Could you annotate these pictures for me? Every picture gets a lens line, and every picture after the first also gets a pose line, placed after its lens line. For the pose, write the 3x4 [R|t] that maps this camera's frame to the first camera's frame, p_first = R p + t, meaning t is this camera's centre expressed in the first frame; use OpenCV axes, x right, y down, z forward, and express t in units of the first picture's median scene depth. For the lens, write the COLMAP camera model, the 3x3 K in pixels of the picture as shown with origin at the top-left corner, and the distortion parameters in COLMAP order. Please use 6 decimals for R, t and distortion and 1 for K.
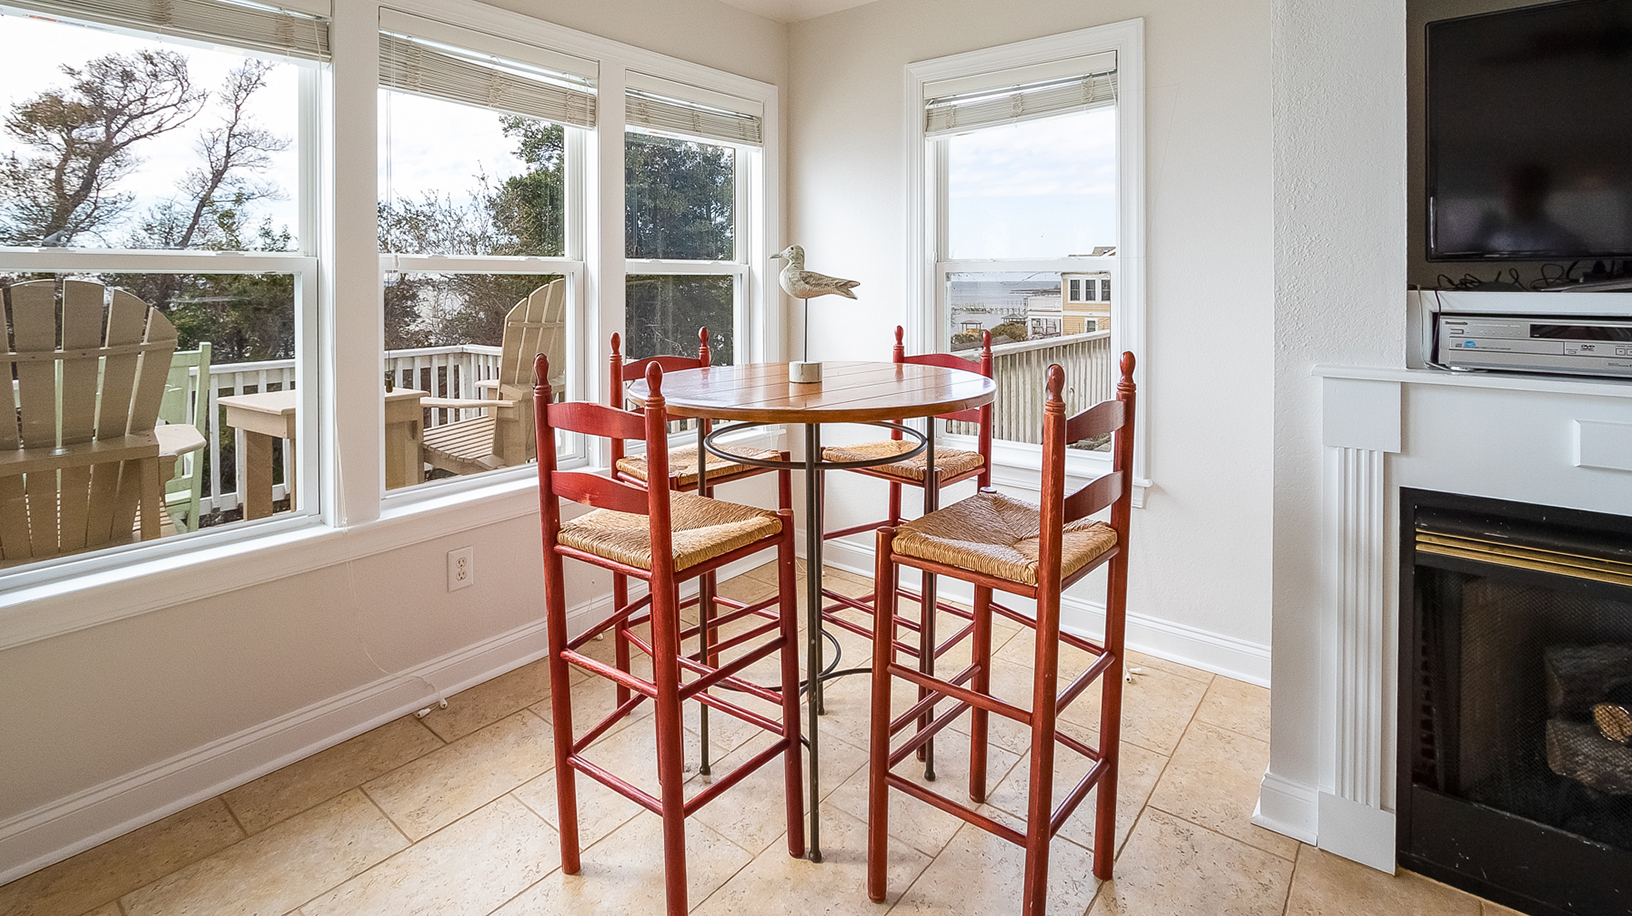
lens RADIAL K [[756.6, 0, 816.0], [0, 756.6, 458.0], [0, 0, 1]] dist [-0.000612, 0.000033]
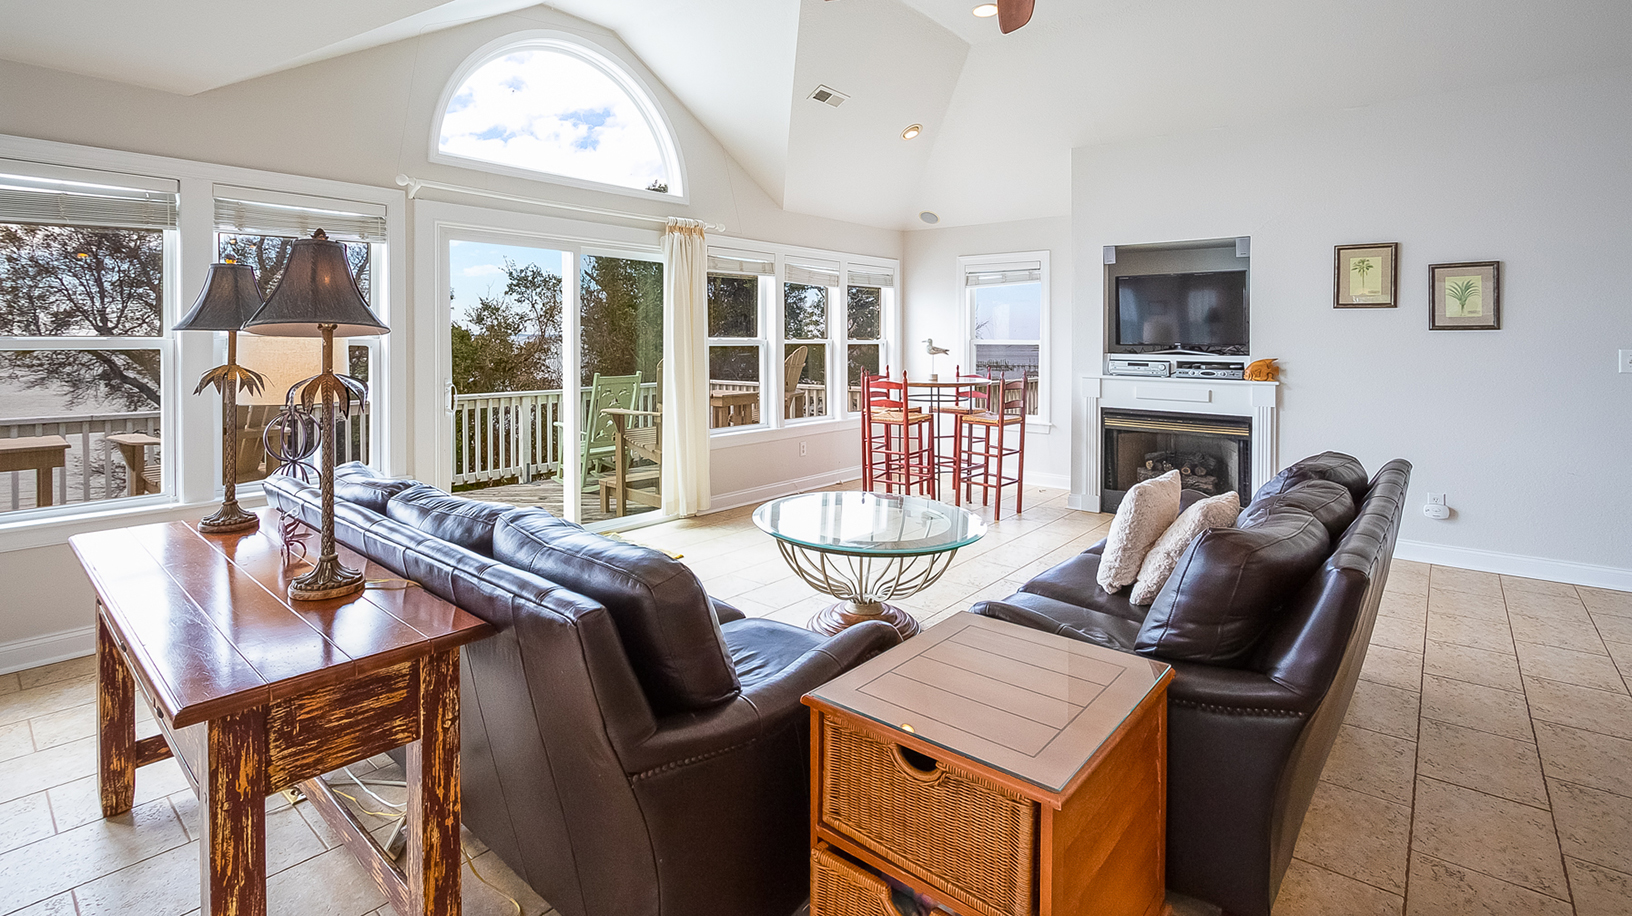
lens RADIAL K [[756.6, 0, 816.0], [0, 756.6, 458.0], [0, 0, 1]] dist [-0.000612, 0.000033]
pose [[0.999398, 0.011734, -0.032656, -0.287295], [-0.013729, 0.998010, -0.061540, 0.317369], [0.031869, 0.061951, 0.997570, -1.605898]]
